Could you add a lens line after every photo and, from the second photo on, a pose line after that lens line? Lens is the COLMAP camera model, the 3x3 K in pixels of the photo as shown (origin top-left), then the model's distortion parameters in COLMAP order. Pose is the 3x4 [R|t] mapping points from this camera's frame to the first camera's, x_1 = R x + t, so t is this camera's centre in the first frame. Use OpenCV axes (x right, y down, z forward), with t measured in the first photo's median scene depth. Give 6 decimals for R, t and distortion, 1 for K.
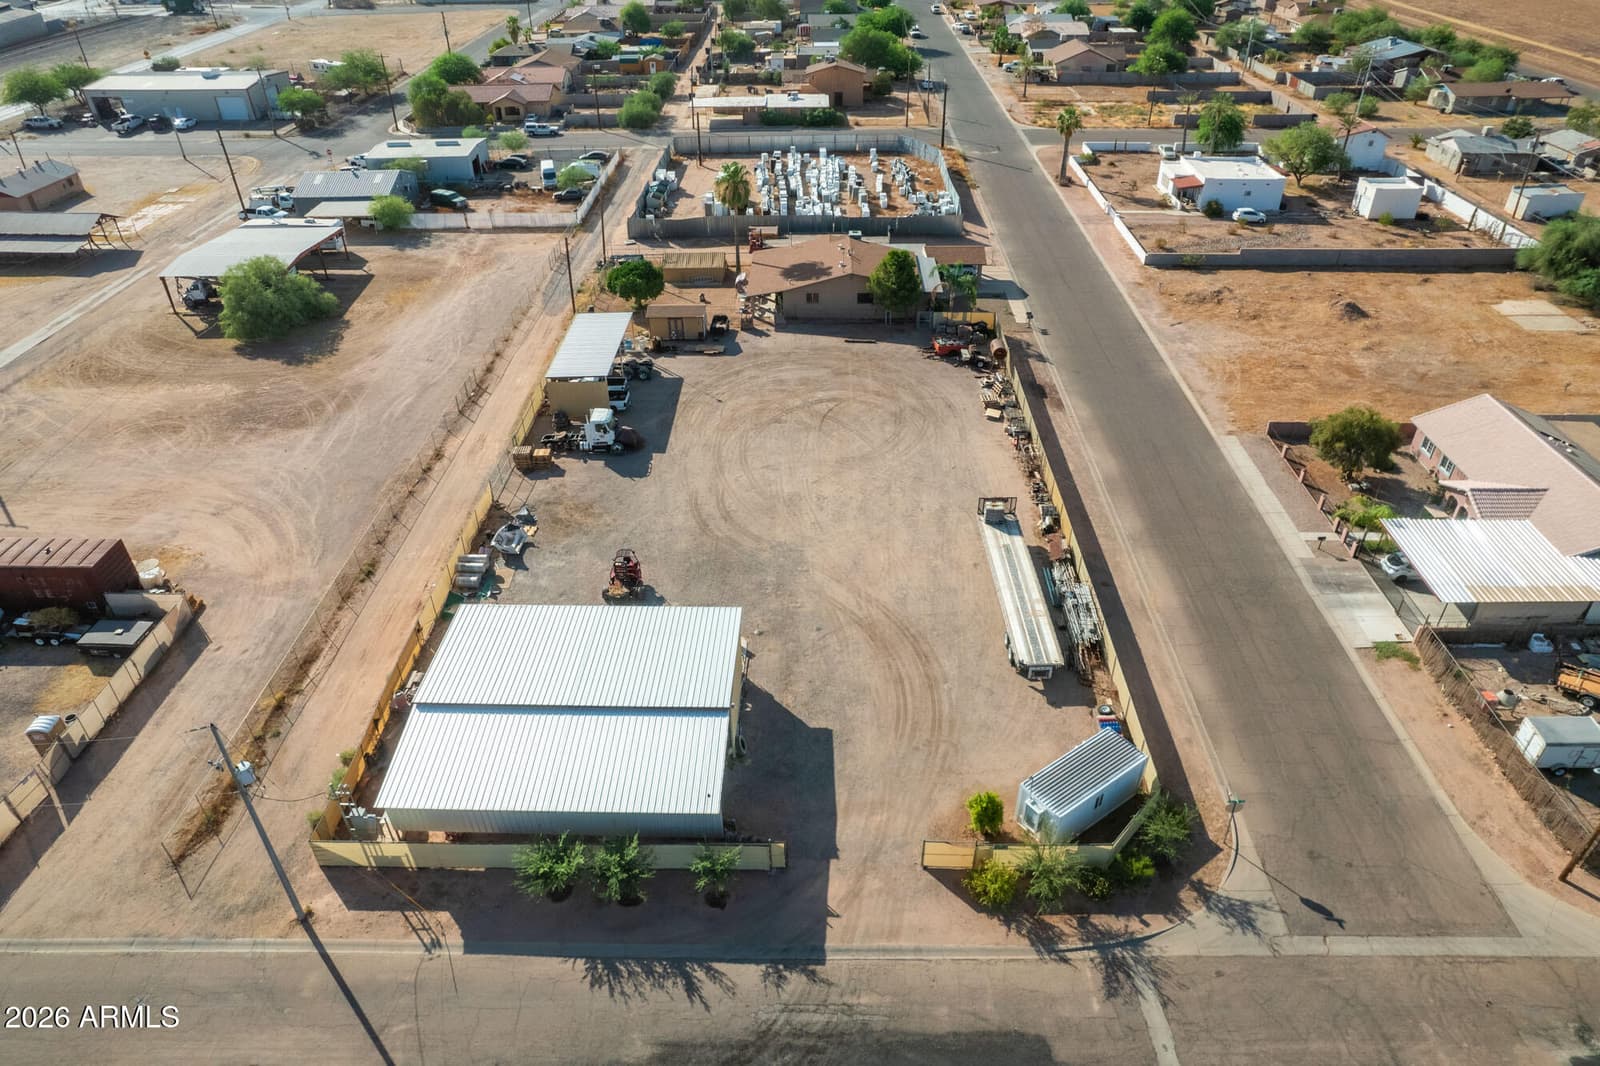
lens RADIAL K [[1024.4, 0, 803.2], [0, 1024.4, 547.9], [0, 0, 1]] dist [-0.063451, 0.050106]
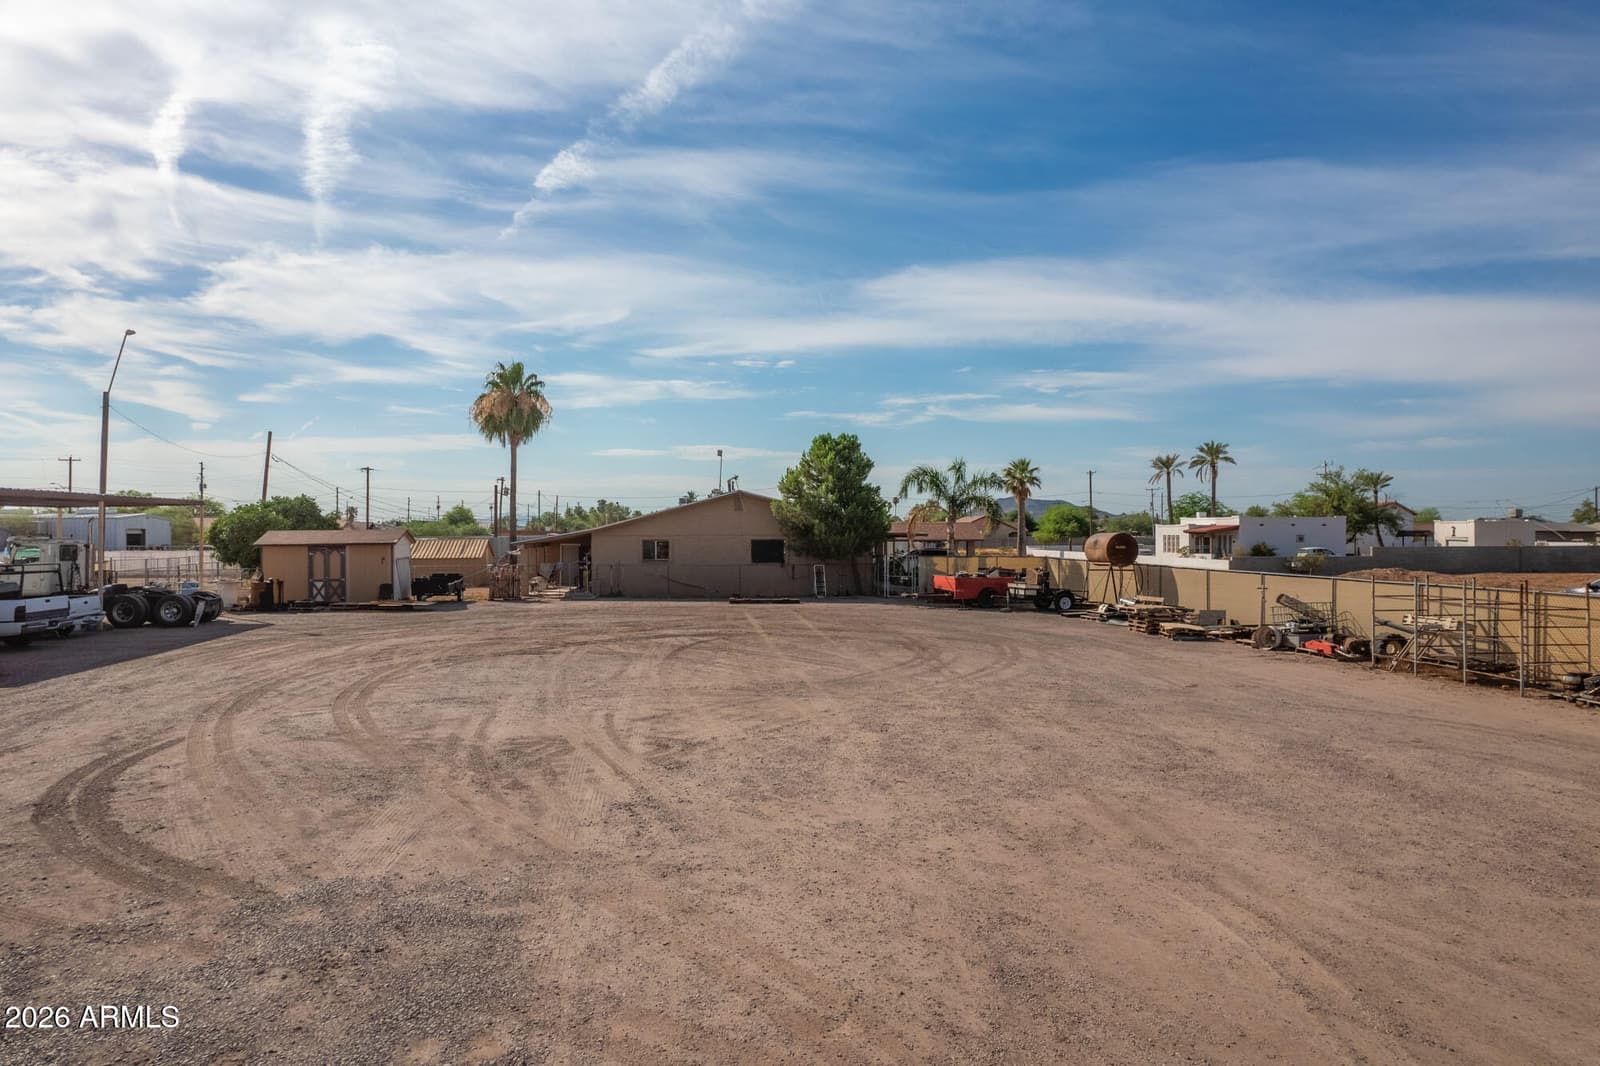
lens RADIAL K [[1024.4, 0, 806.3], [0, 1024.4, 529.3], [0, 0, 1]] dist [-0.063451, 0.050106]
pose [[0.989784, 0.014792, 0.141805, 0.011653], [0.071272, 0.810081, -0.581970, 0.026603], [-0.123482, 0.586131, 0.800751, 0.645913]]
